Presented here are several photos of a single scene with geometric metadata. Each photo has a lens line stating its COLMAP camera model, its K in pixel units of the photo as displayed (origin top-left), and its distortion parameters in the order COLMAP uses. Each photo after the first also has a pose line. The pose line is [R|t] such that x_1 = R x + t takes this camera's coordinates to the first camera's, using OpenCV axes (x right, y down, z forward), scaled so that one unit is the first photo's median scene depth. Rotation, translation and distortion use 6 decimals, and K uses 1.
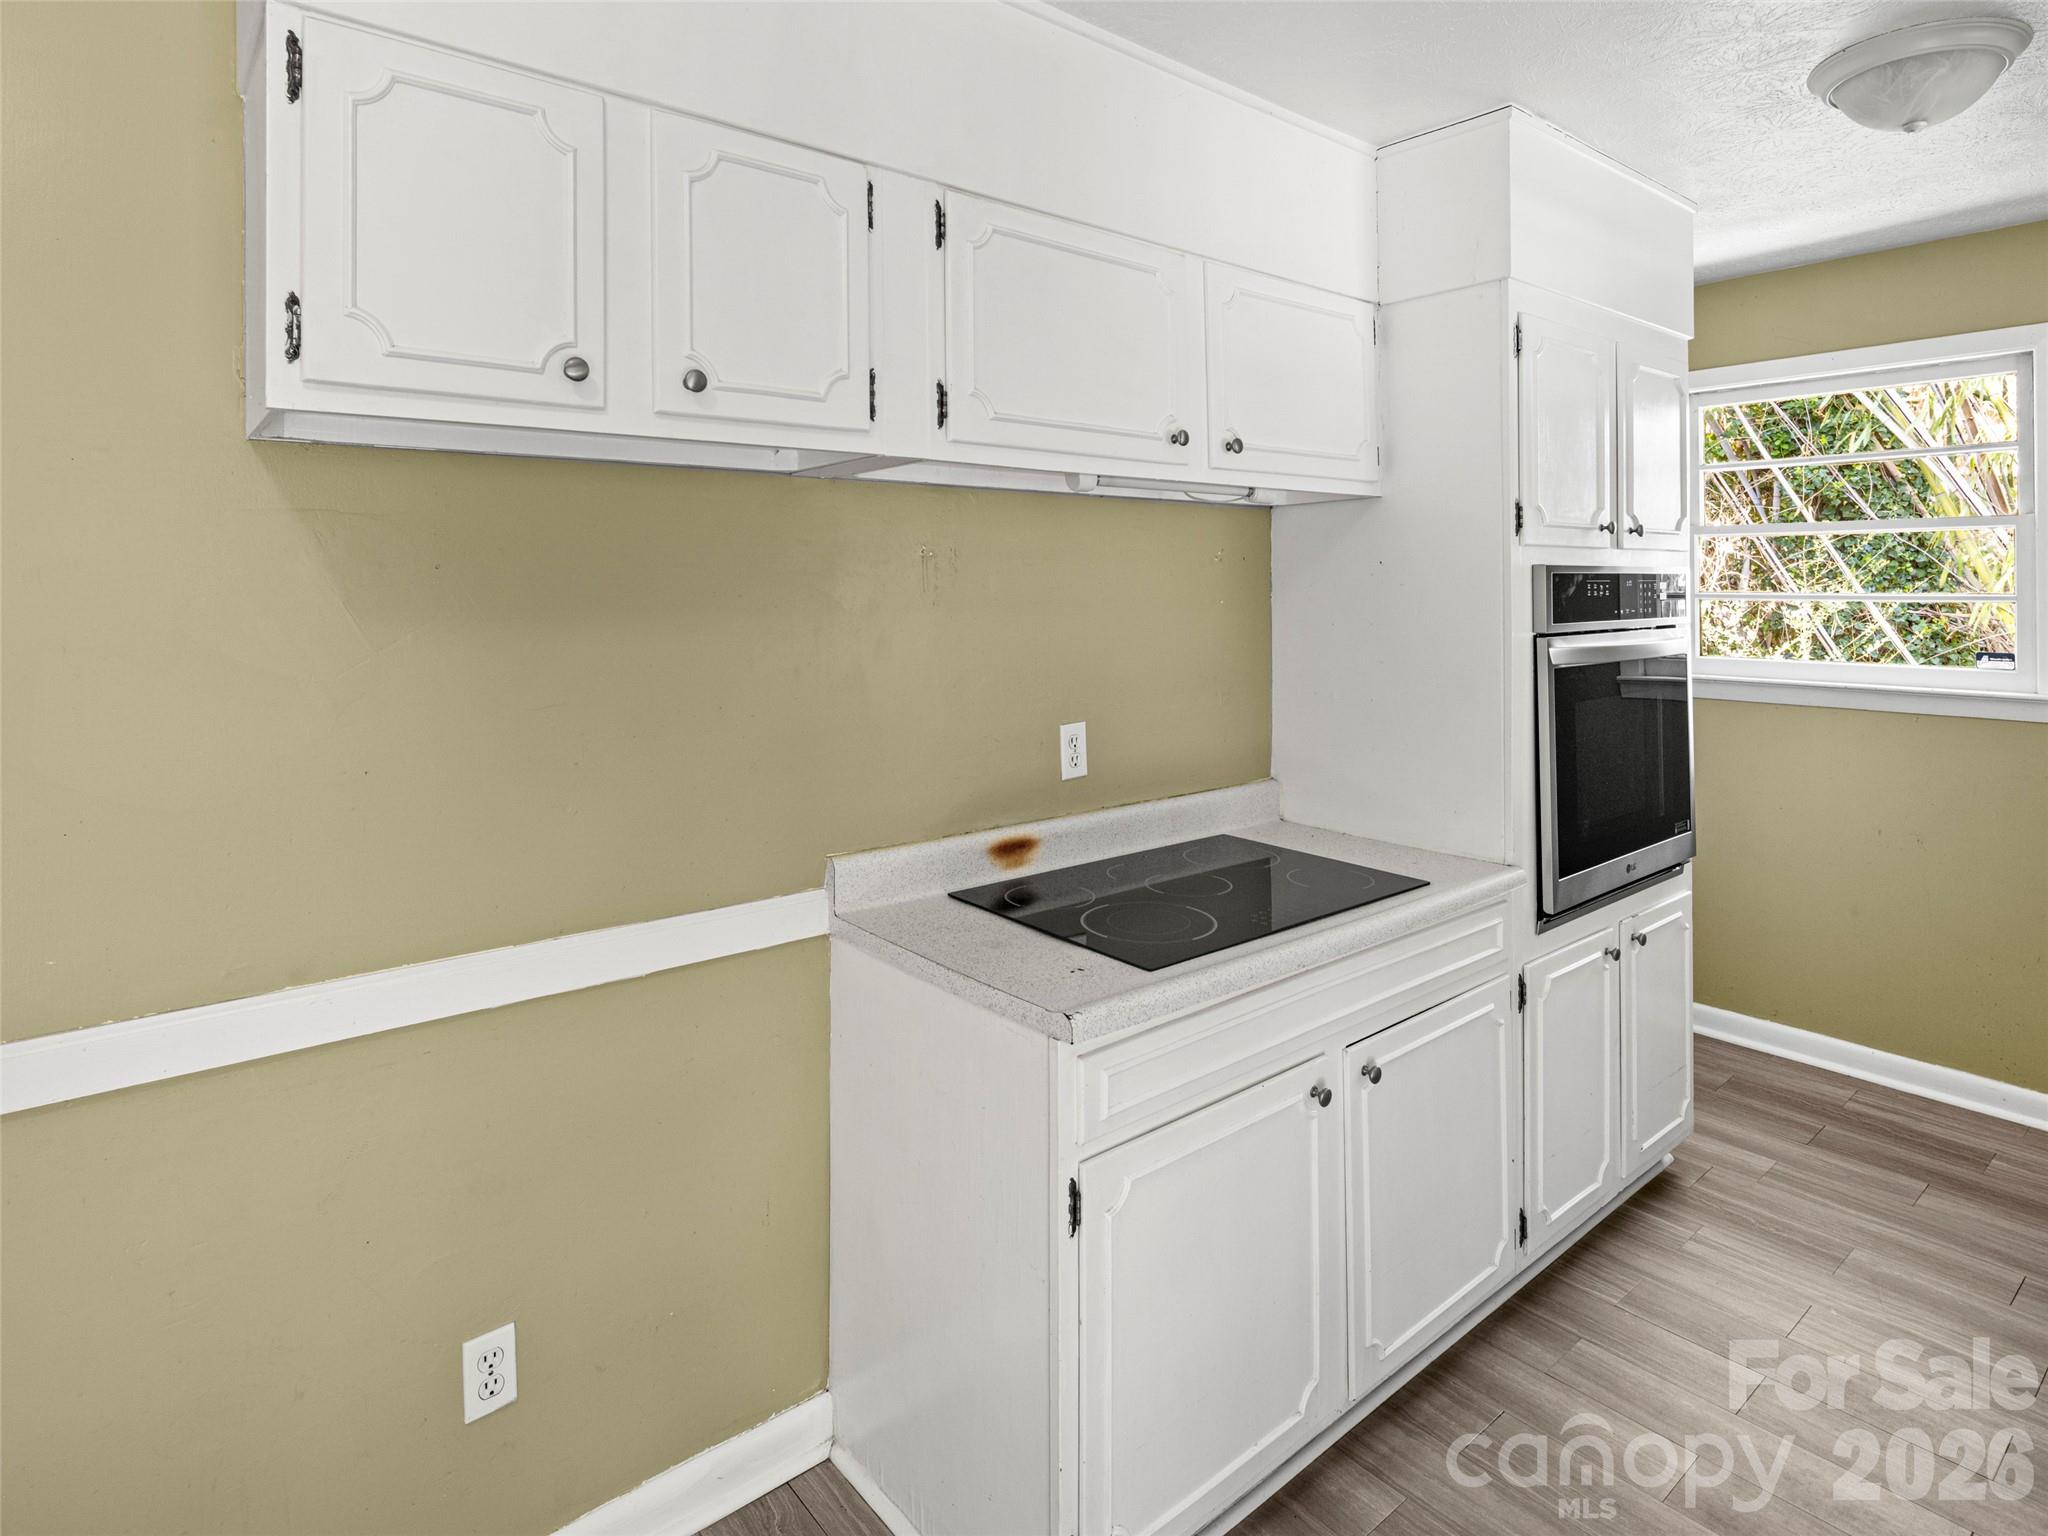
lens RADIAL K [[1123.2, 0, 1041.9], [0, 1123.2, 570.2], [0, 0, 1]] dist [0.007129, -0.006805]
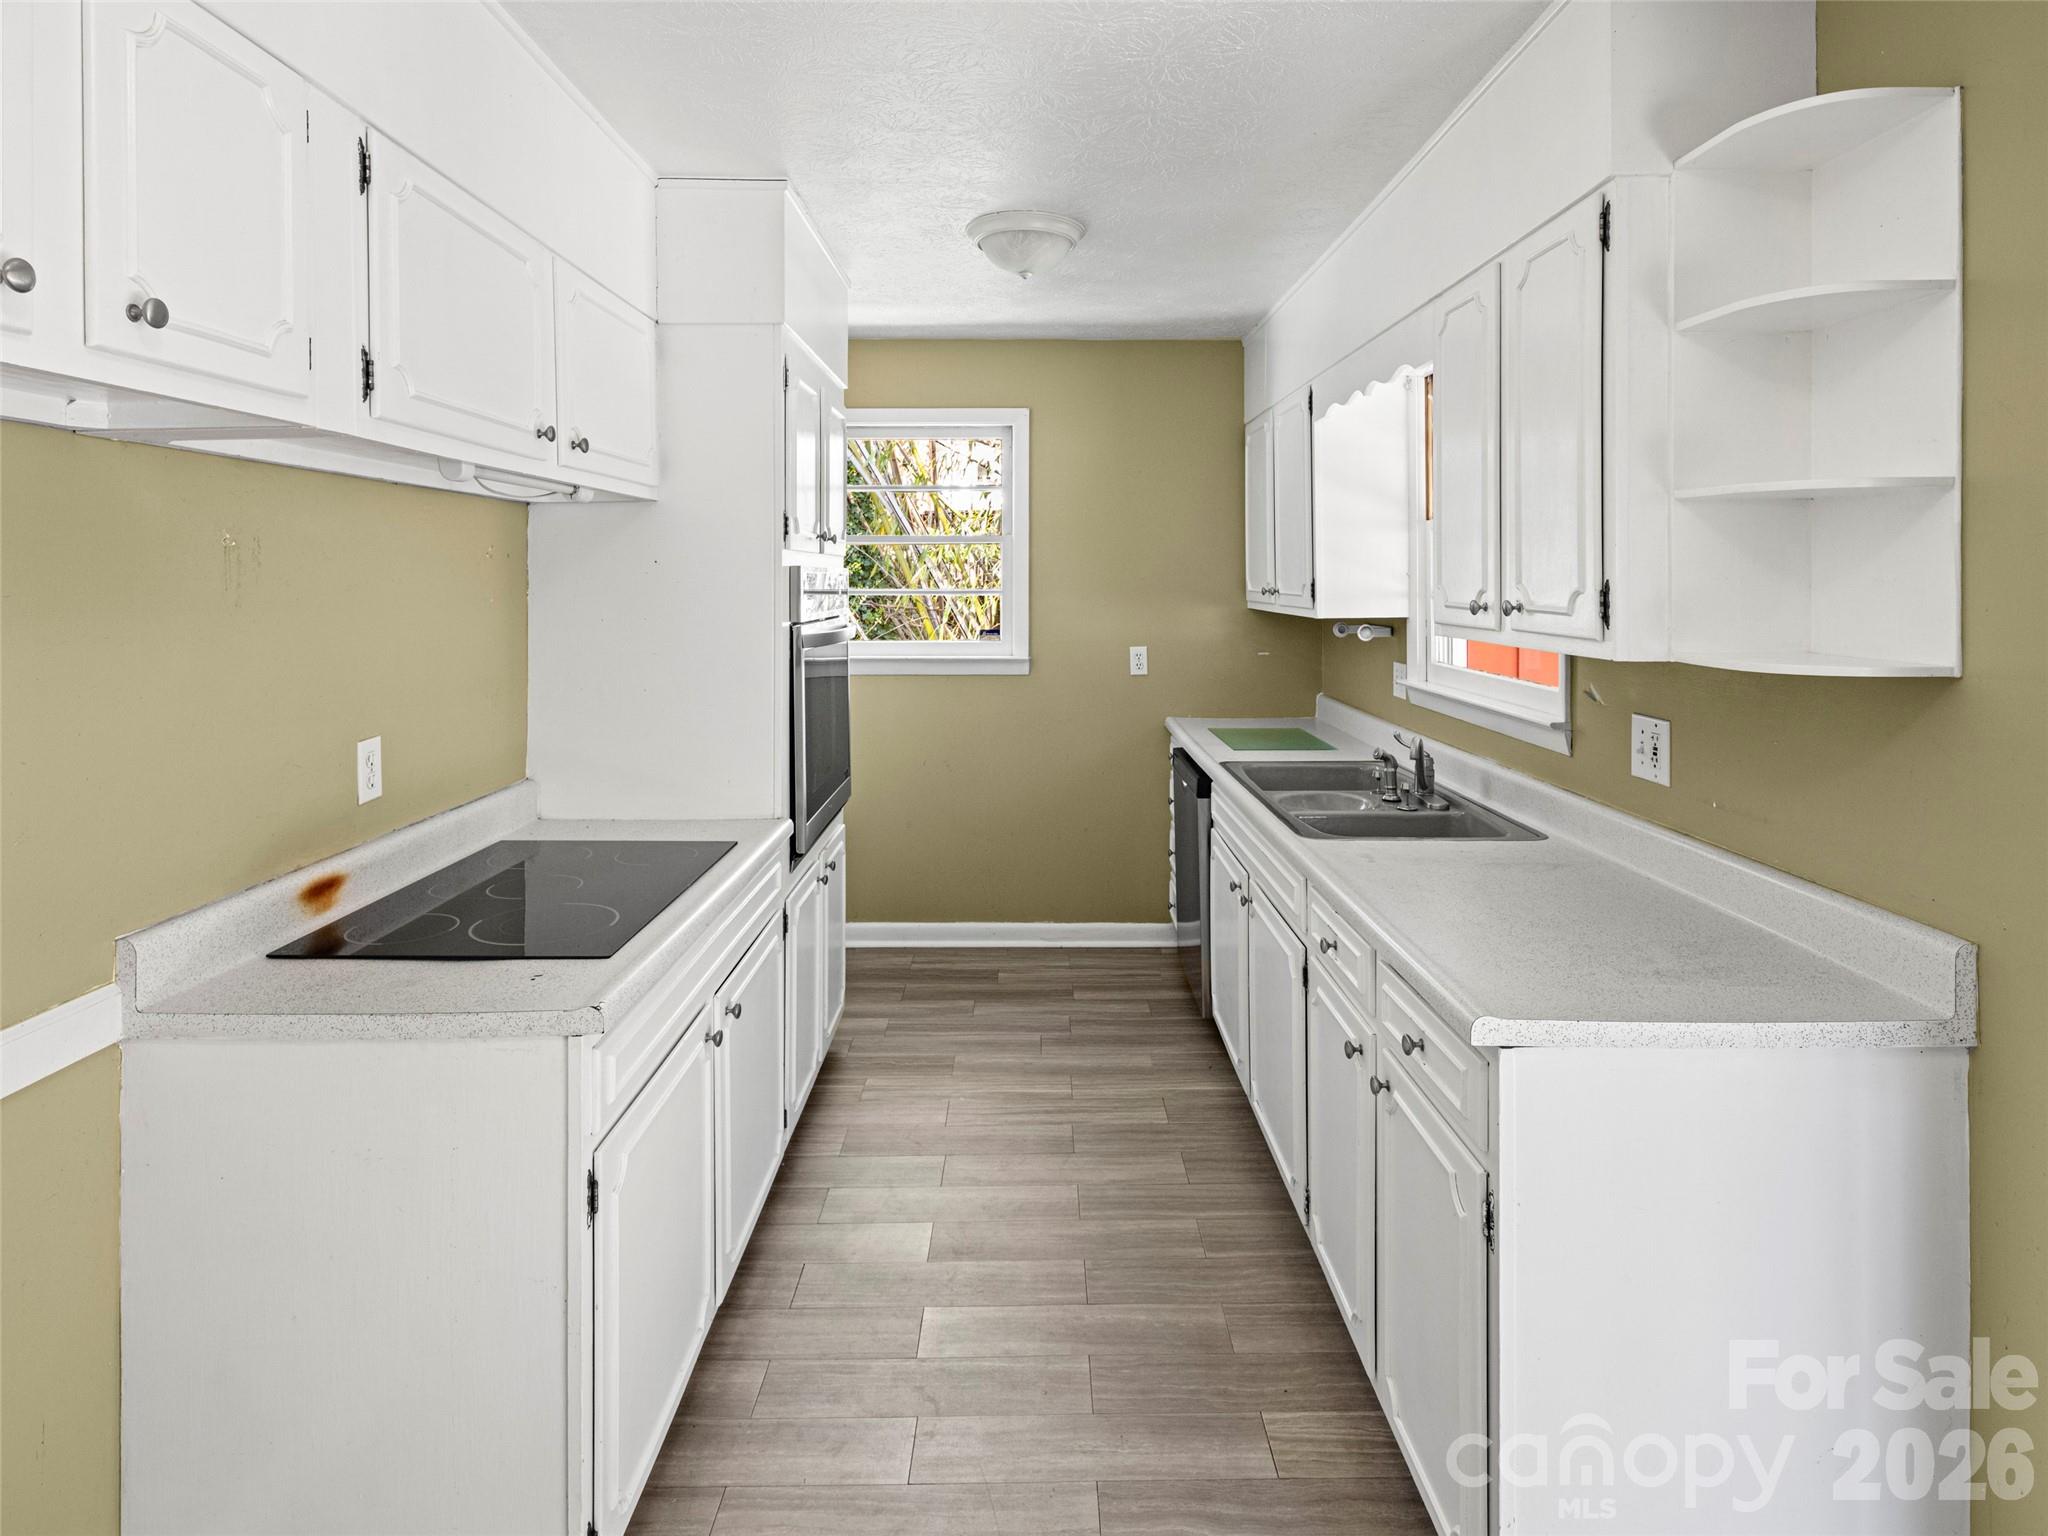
lens RADIAL K [[1123.2, 0, 1038.9], [0, 1123.2, 571.2], [0, 0, 1]] dist [0.007129, -0.006805]
pose [[0.636413, 0.008424, 0.771303, -0.353760], [-0.009775, 0.999948, -0.002855, 0.001987], [-0.771287, -0.005723, 0.636462, 0.035372]]
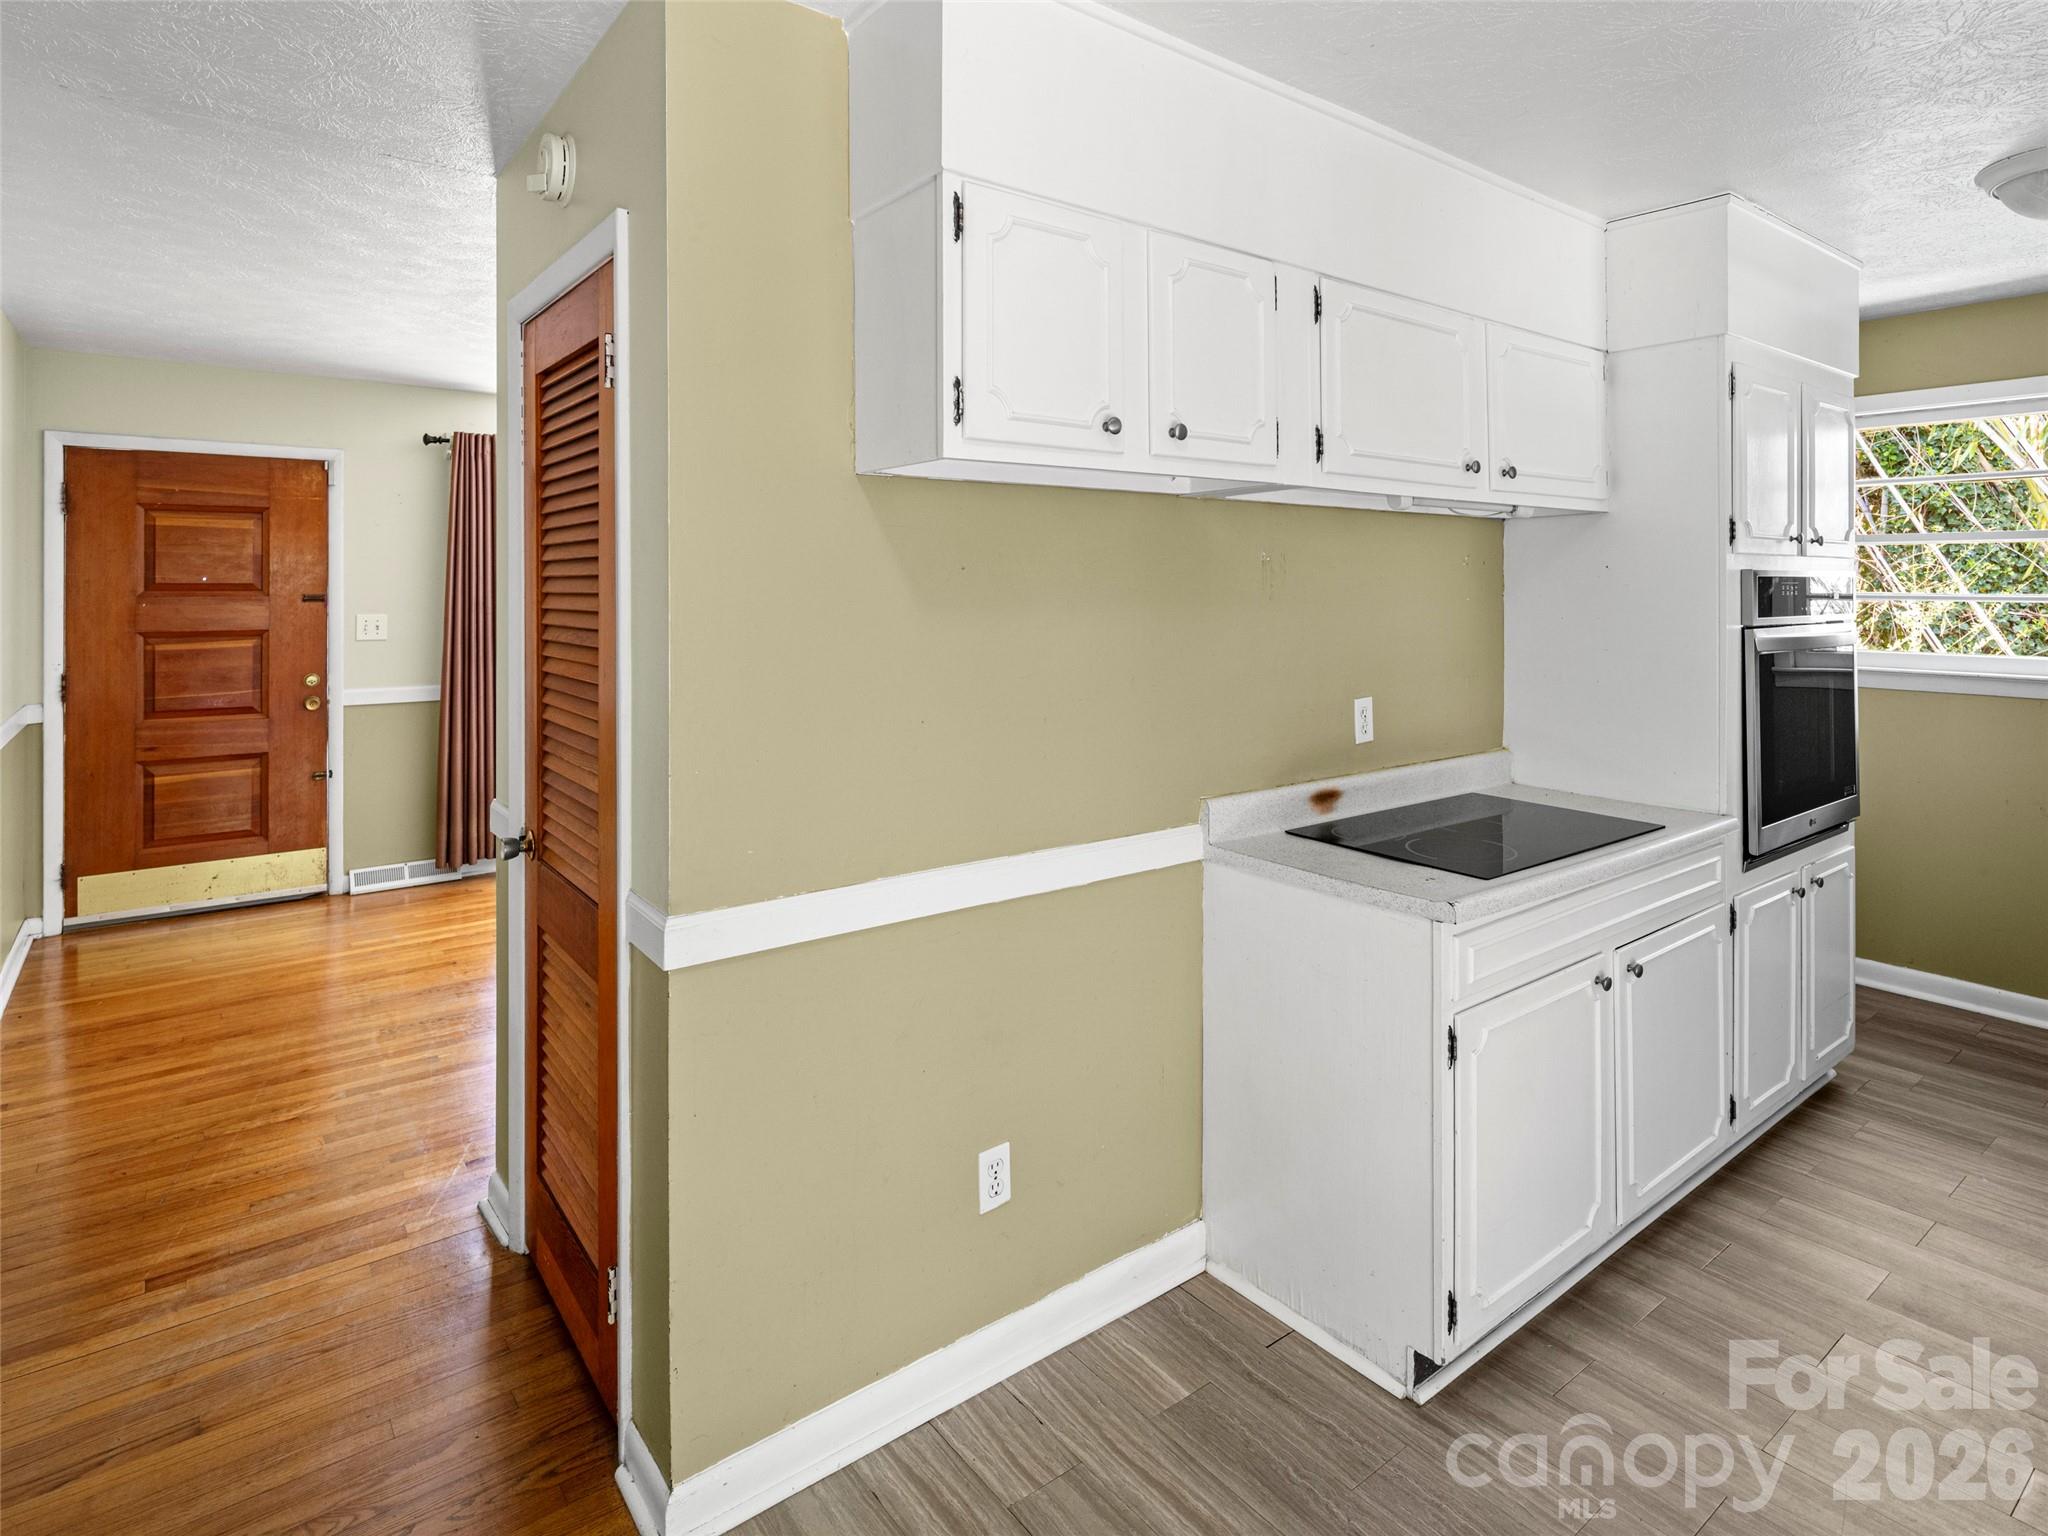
lens RADIAL K [[1123.2, 0, 1119.2], [0, 1123.2, 575.0], [0, 0, 1]] dist [0.007129, -0.006805]
pose [[0.999990, 0.004342, -0.000579, -0.261918], [-0.004339, 0.999980, 0.004676, -0.001628], [0.000600, -0.004673, 0.999989, -0.241559]]
